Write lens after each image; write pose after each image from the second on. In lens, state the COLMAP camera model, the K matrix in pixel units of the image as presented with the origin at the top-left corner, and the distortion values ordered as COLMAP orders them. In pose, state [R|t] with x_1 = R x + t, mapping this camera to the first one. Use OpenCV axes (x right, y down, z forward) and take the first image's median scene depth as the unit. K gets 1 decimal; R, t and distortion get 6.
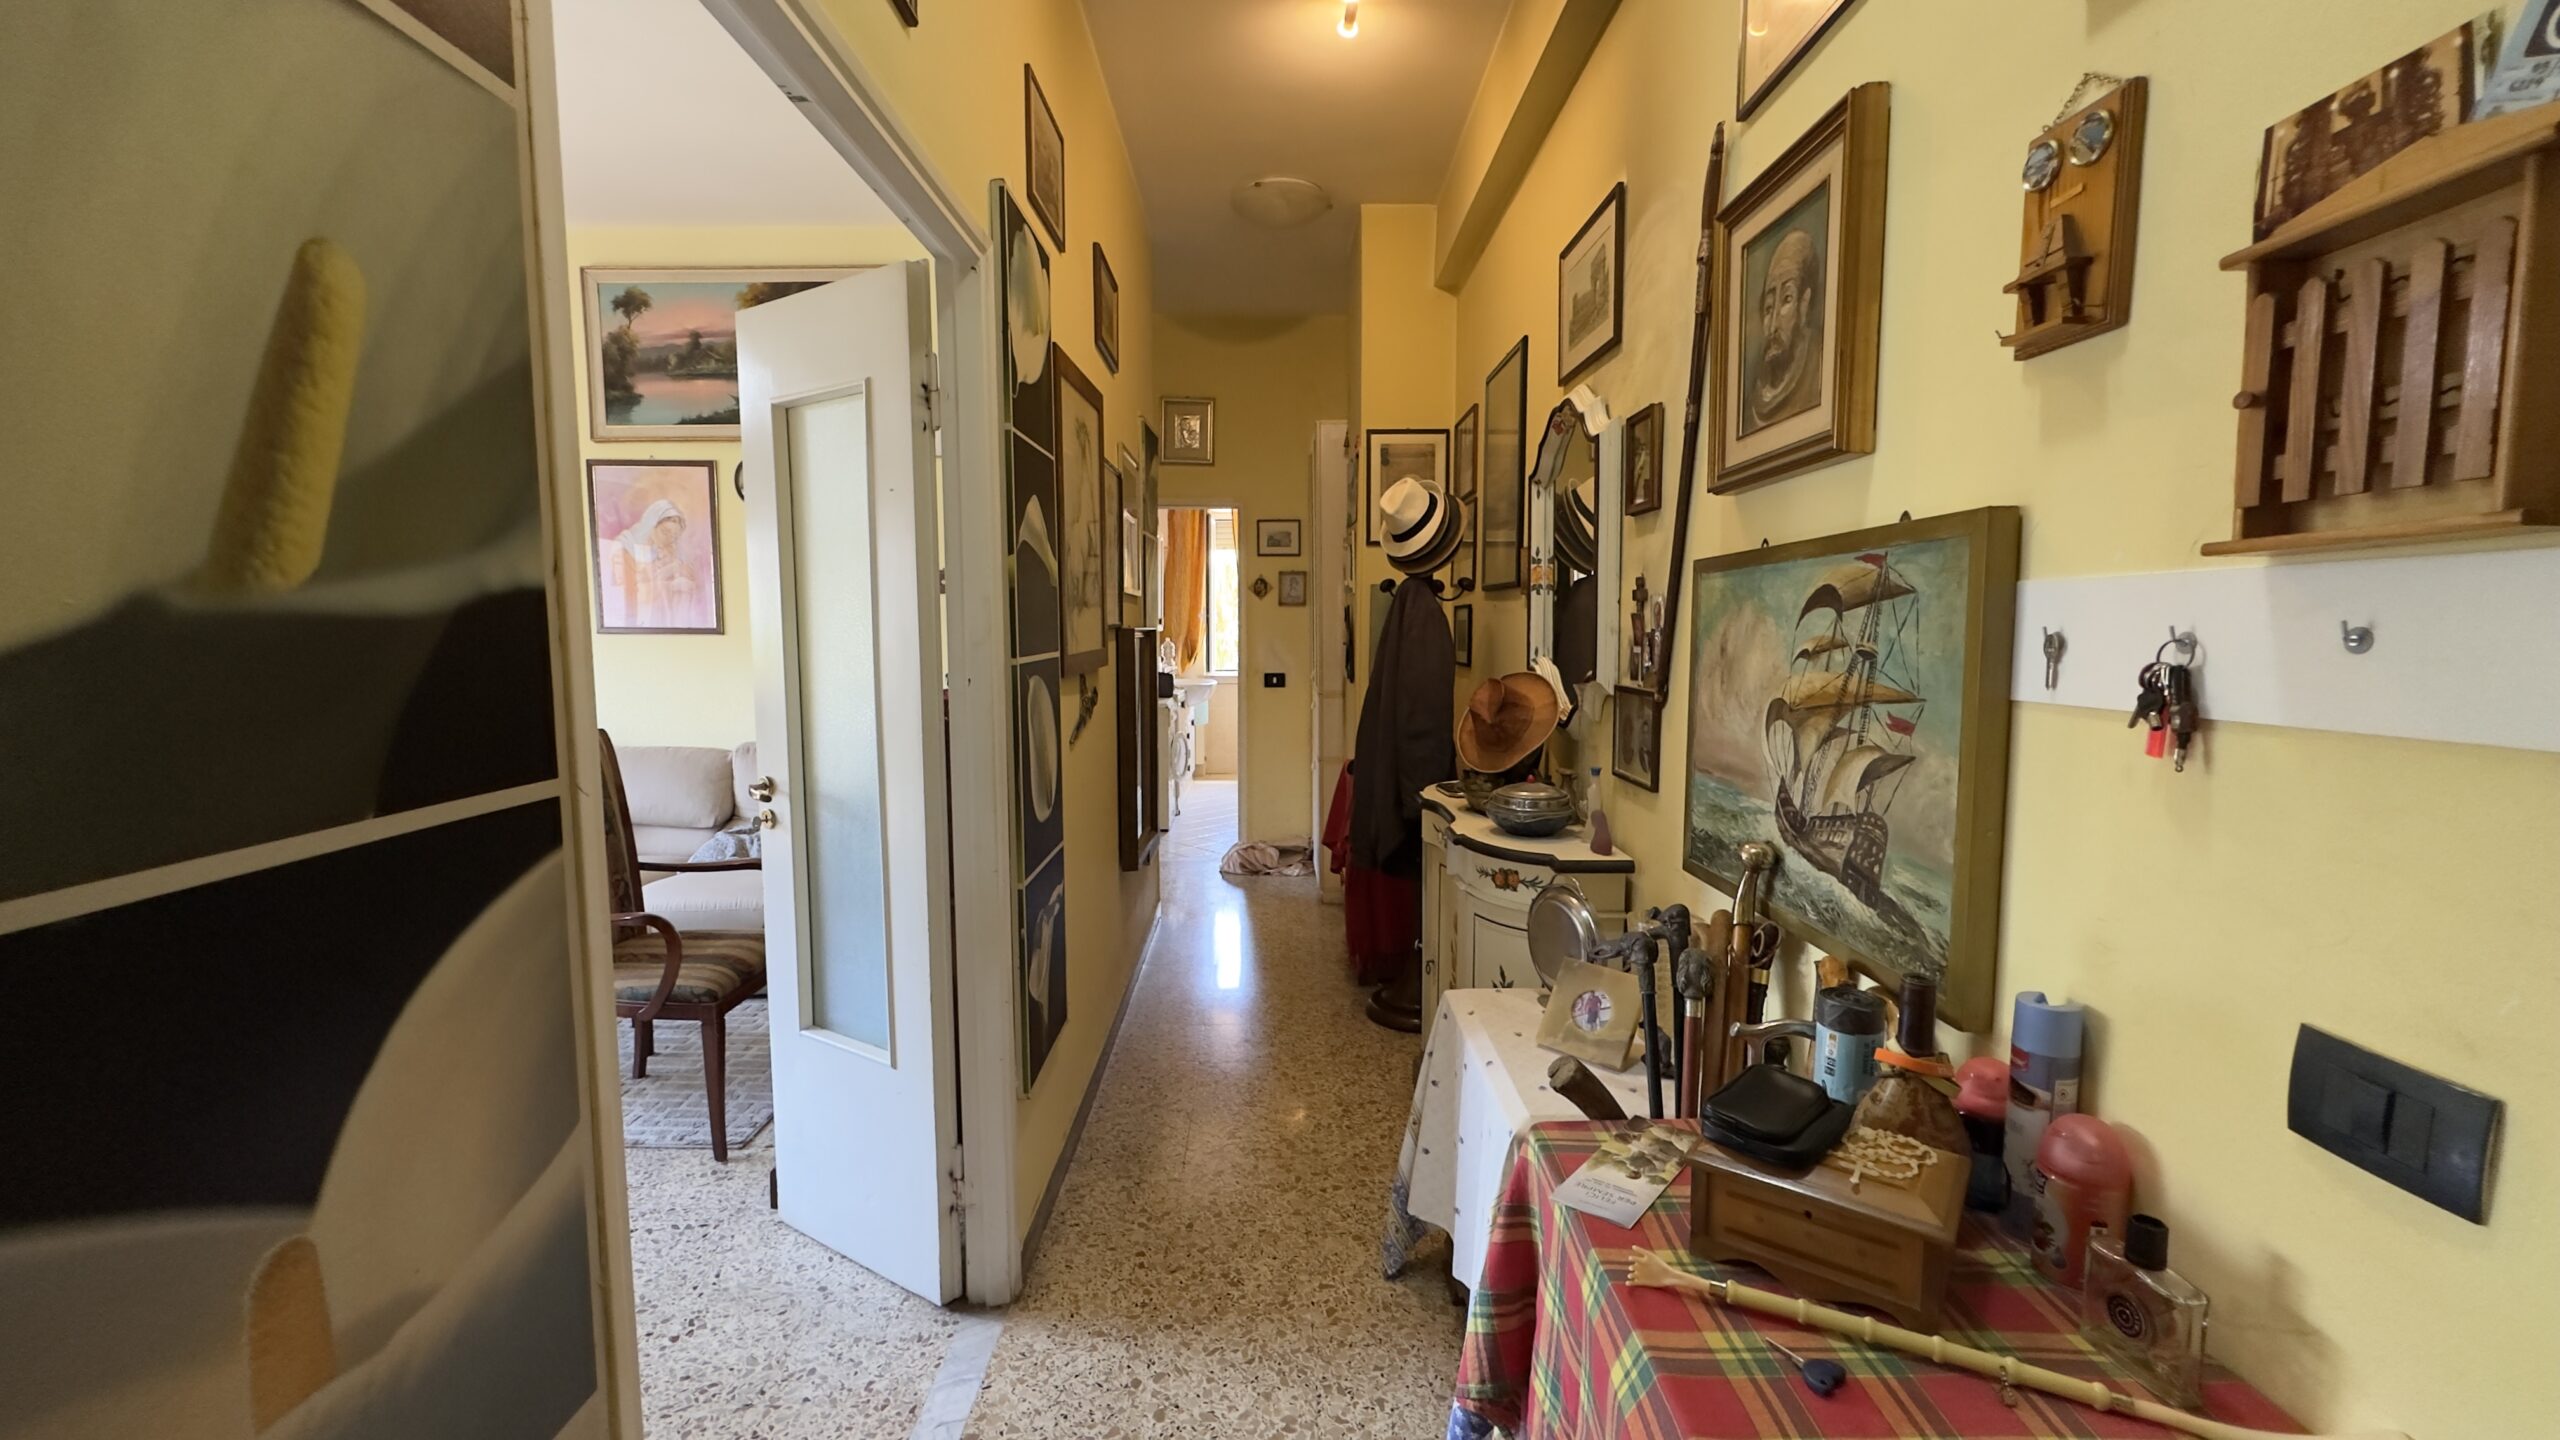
lens RADIAL K [[1021.6, 0, 1280.1], [0, 1021.6, 721.7], [0, 0, 1]] dist [0.001049, -0.000170]
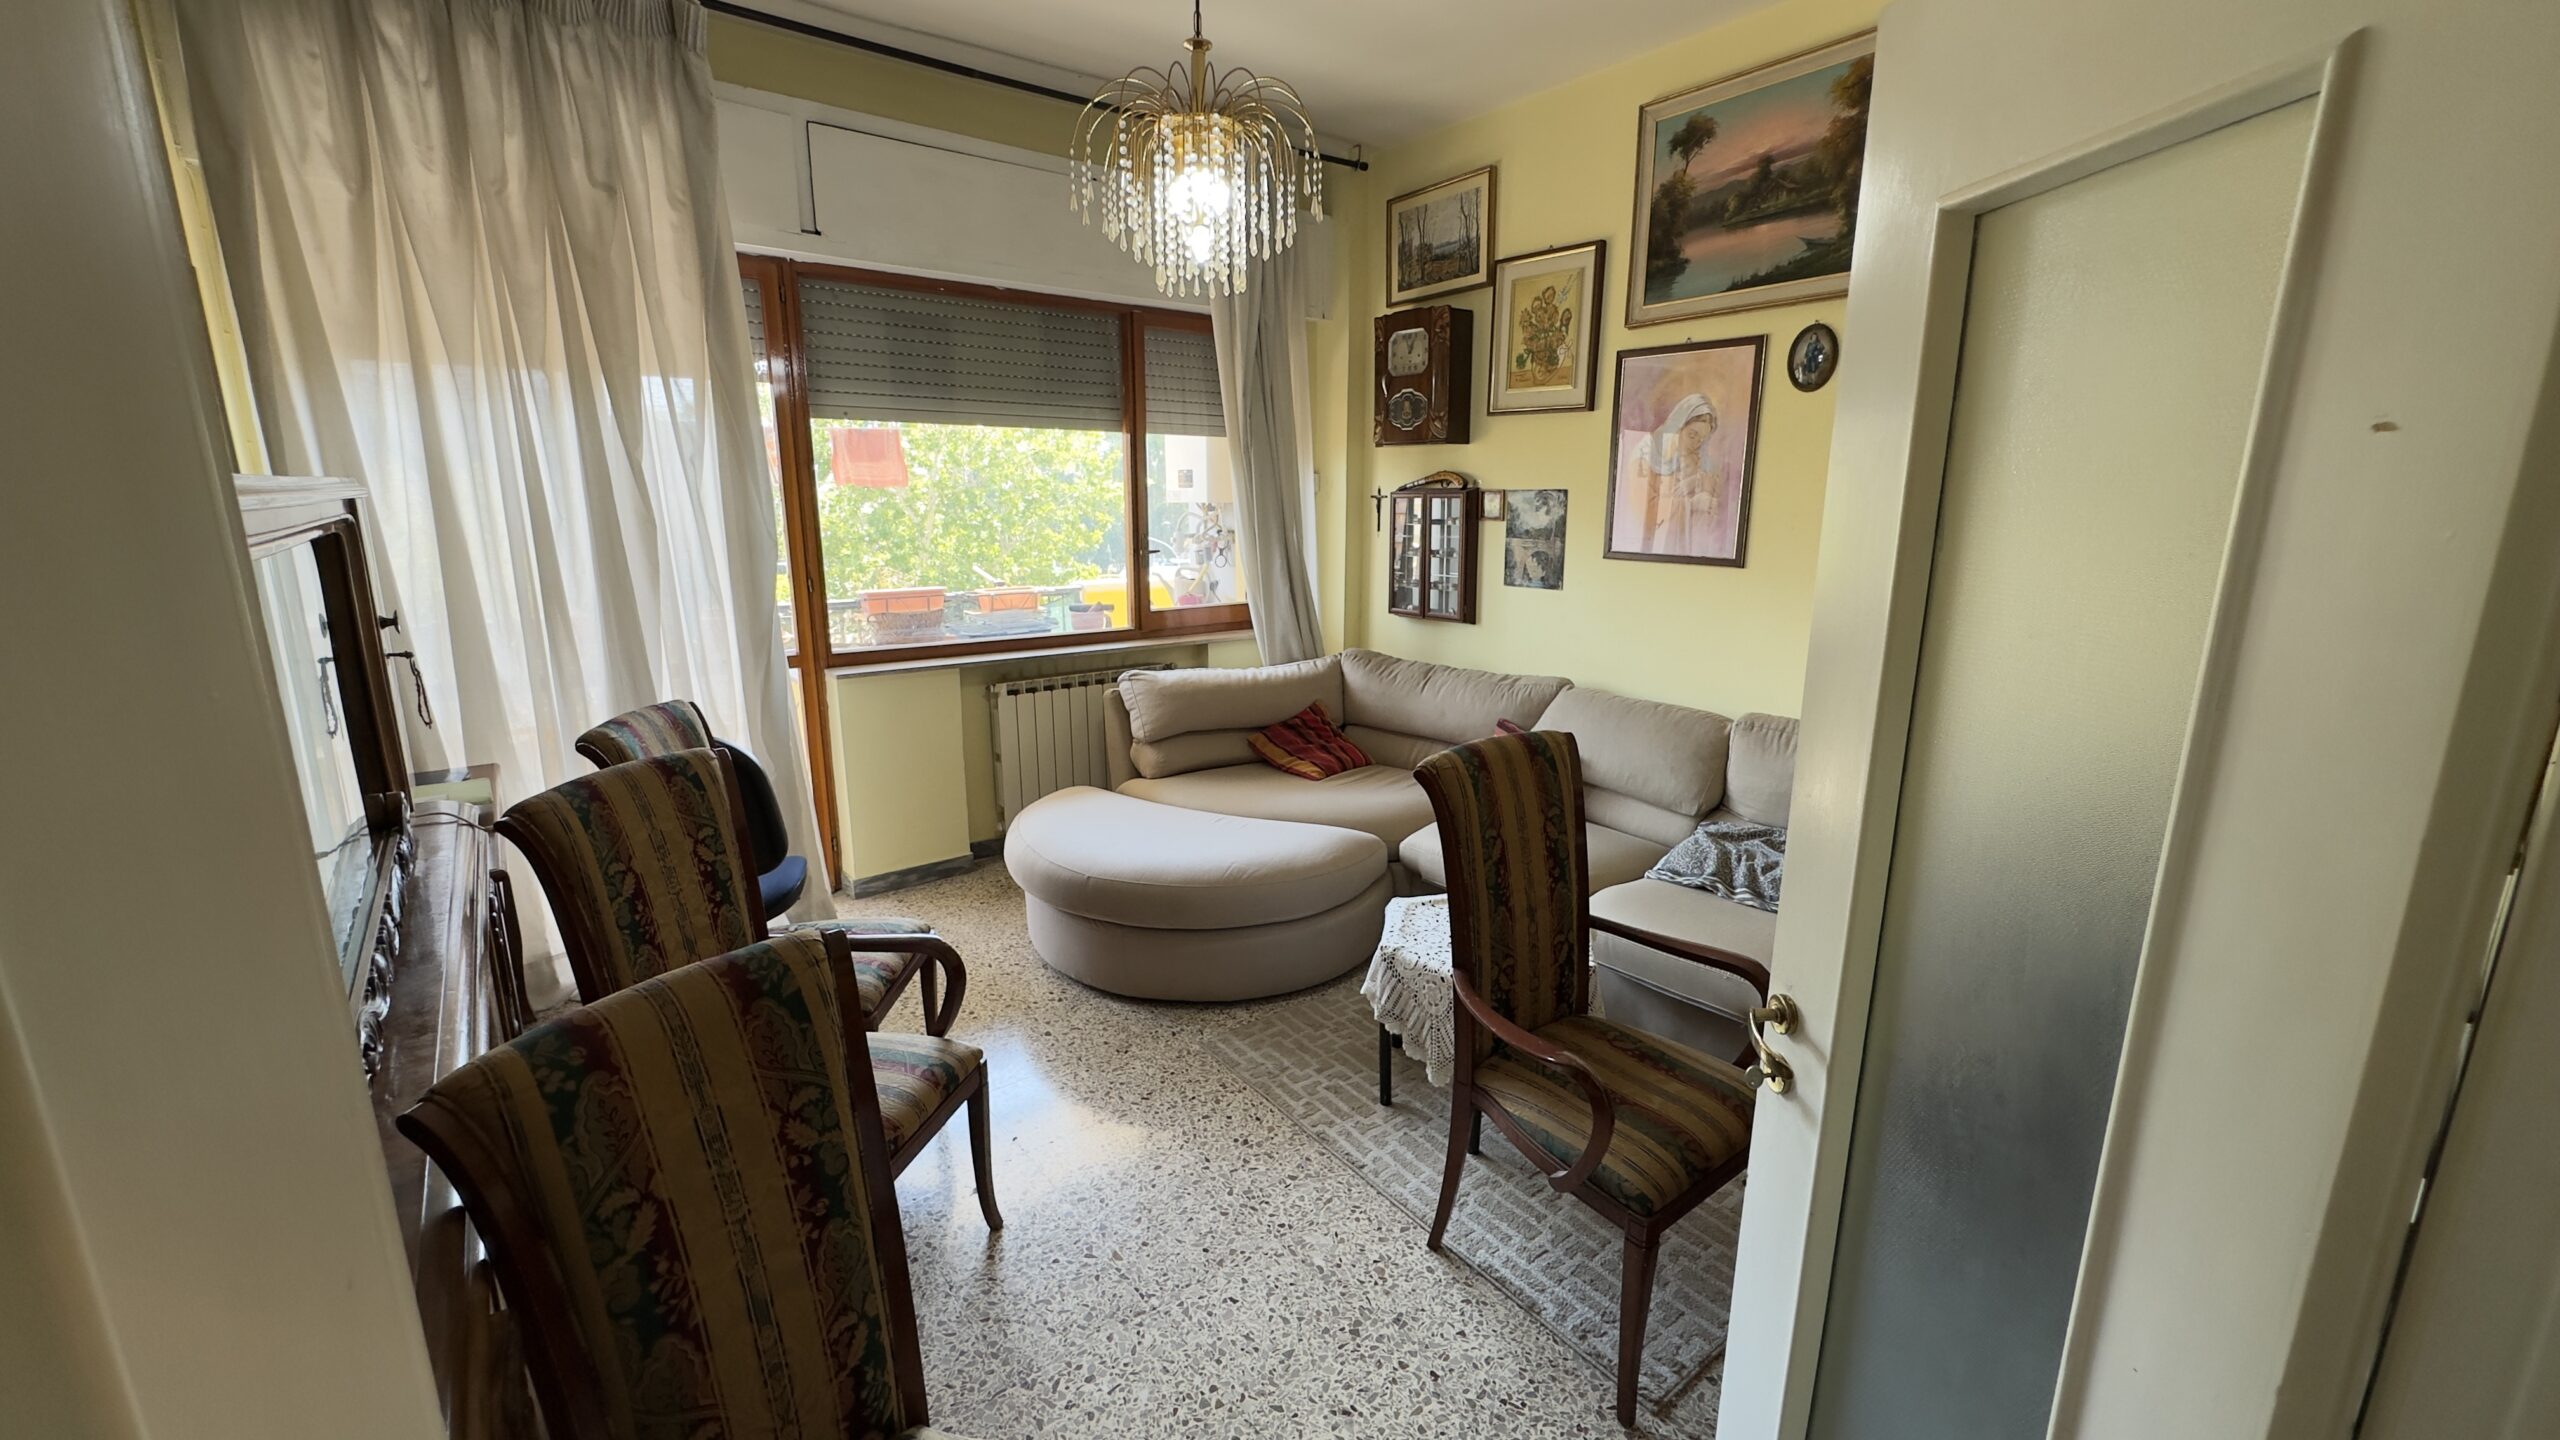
lens RADIAL K [[1021.6, 0, 1280.1], [0, 1021.6, 721.7], [0, 0, 1]] dist [0.001049, -0.000170]
pose [[0.610672, 0.173381, -0.772670, -0.144392], [-0.072057, 0.983855, 0.163820, -0.074387], [0.788598, -0.044364, 0.613306, 0.250097]]
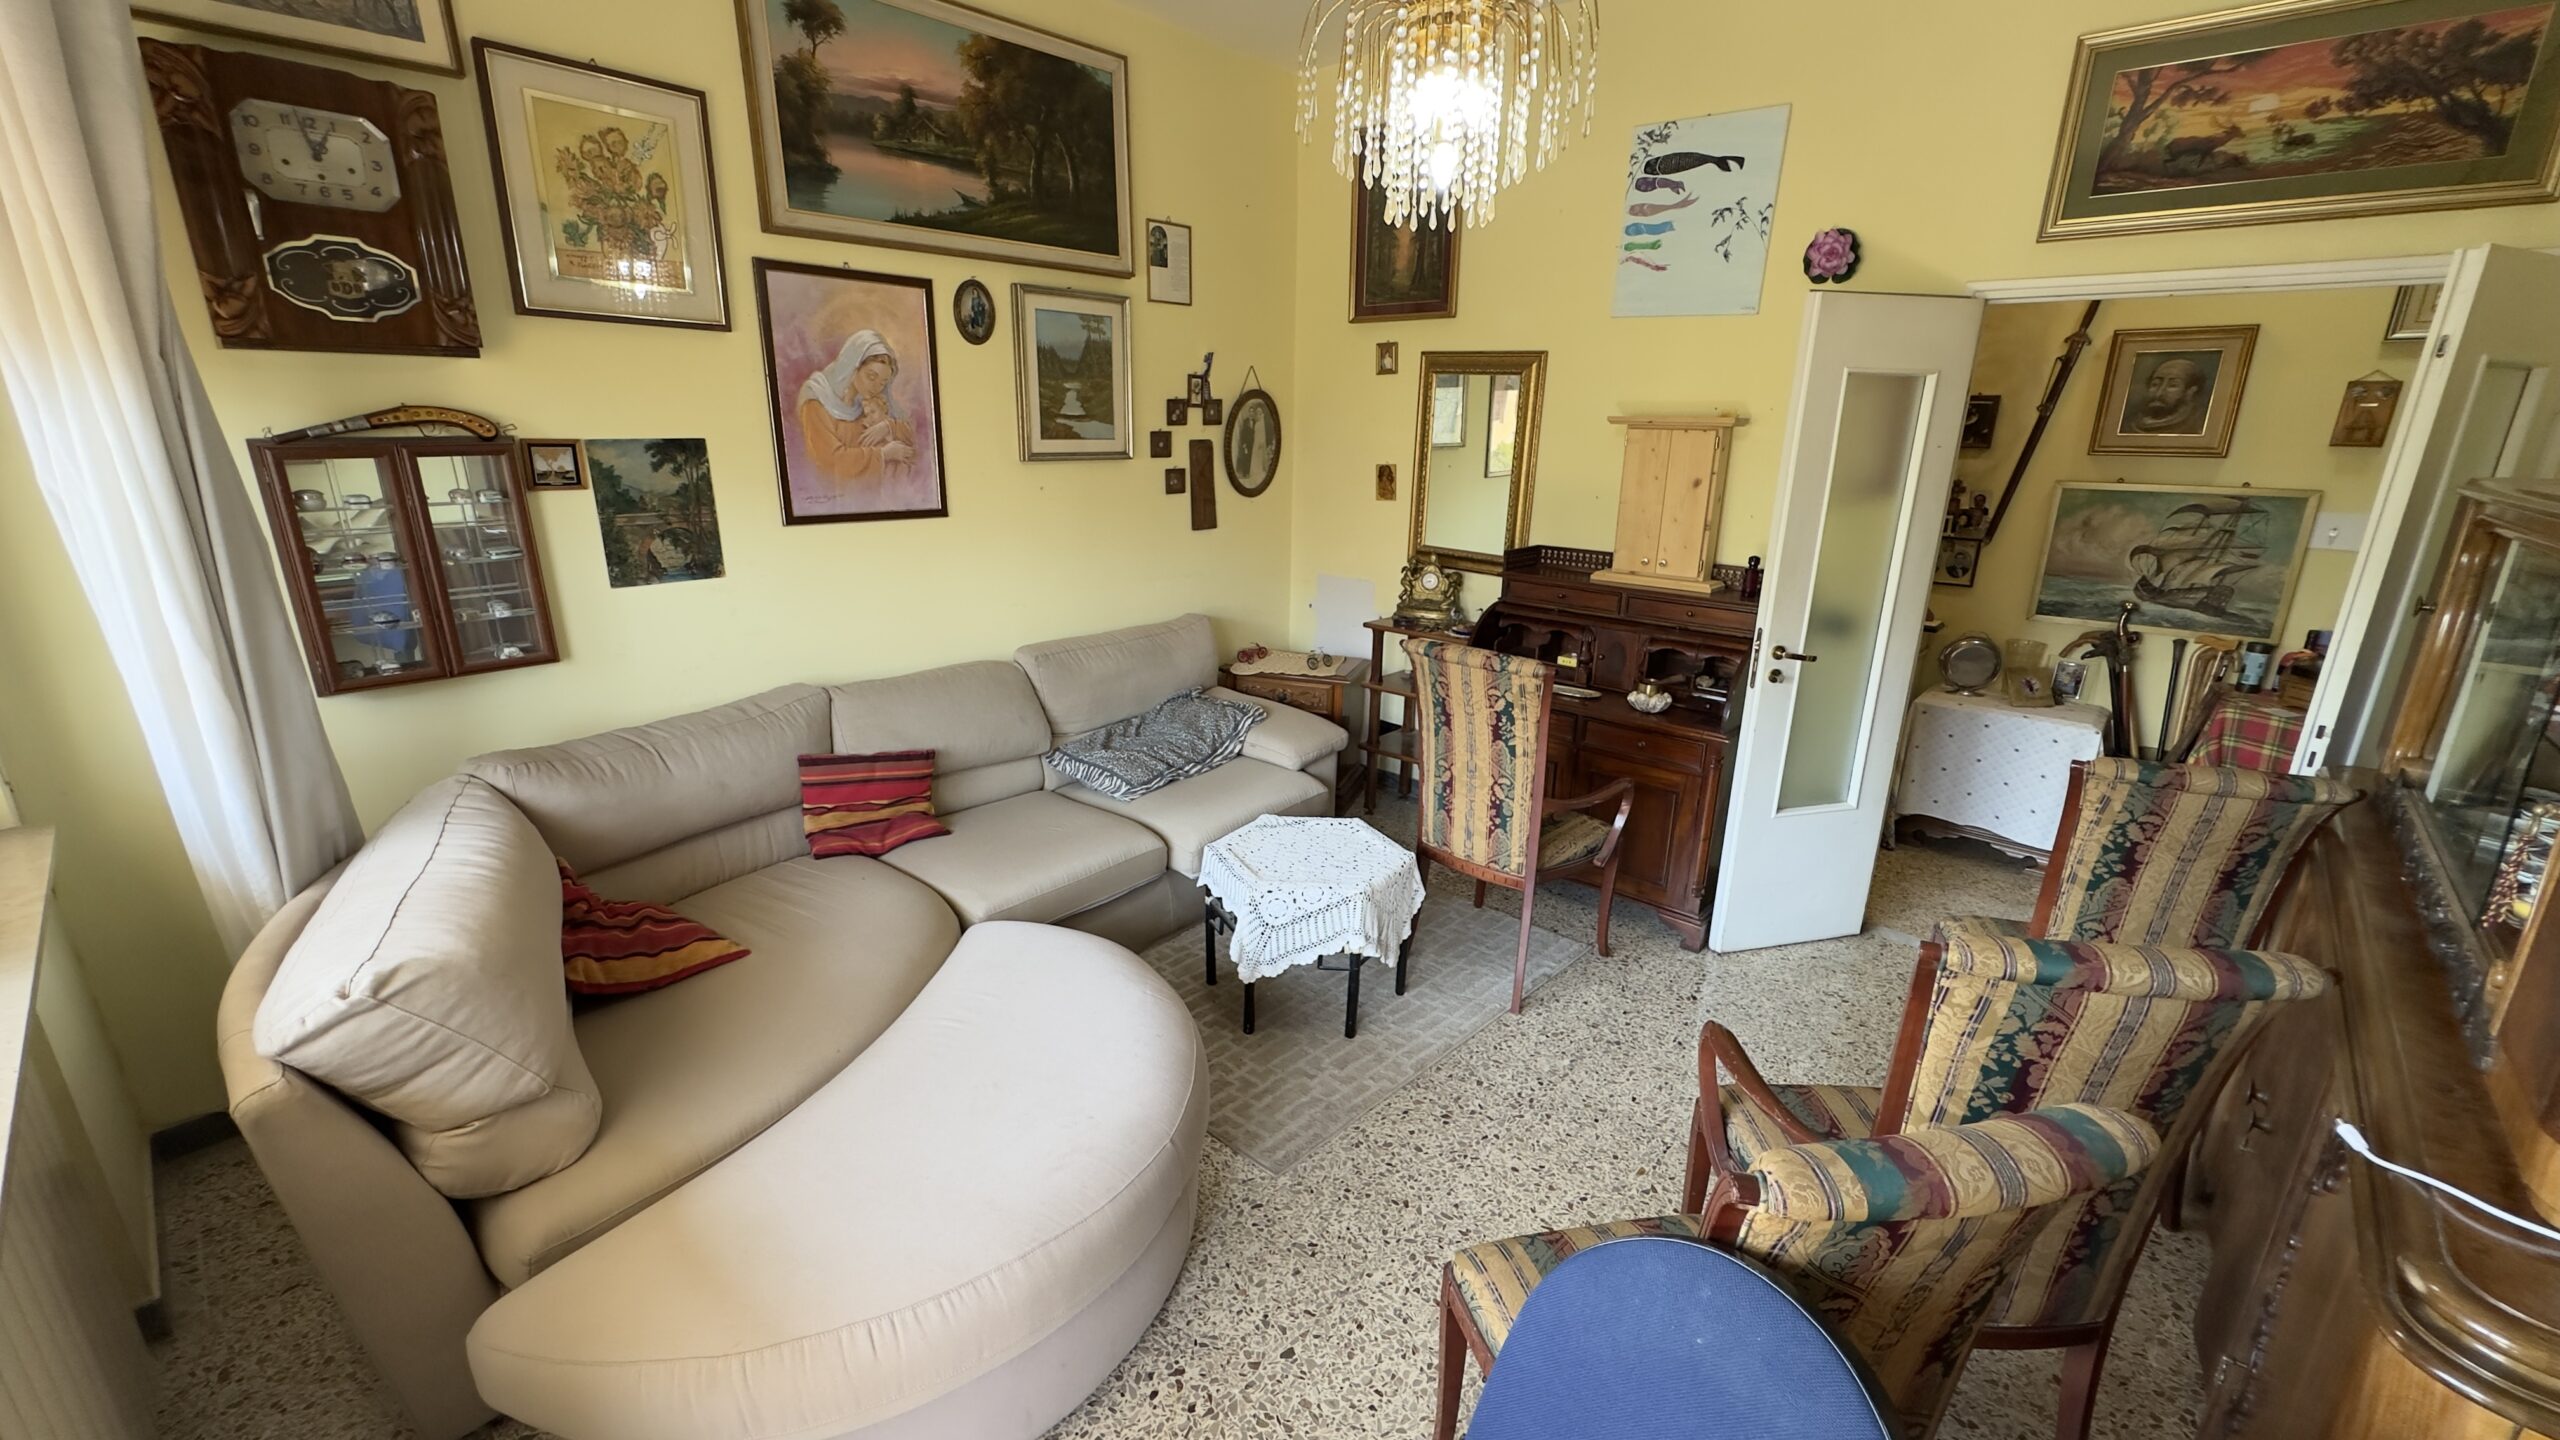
lens RADIAL K [[1021.6, 0, 1280.1], [0, 1021.6, 721.7], [0, 0, 1]] dist [0.001049, -0.000170]
pose [[0.672072, -0.204535, 0.711678, -0.991855], [0.053371, 0.971975, 0.228944, -0.101021], [-0.738560, -0.115884, 0.664153, 0.285755]]
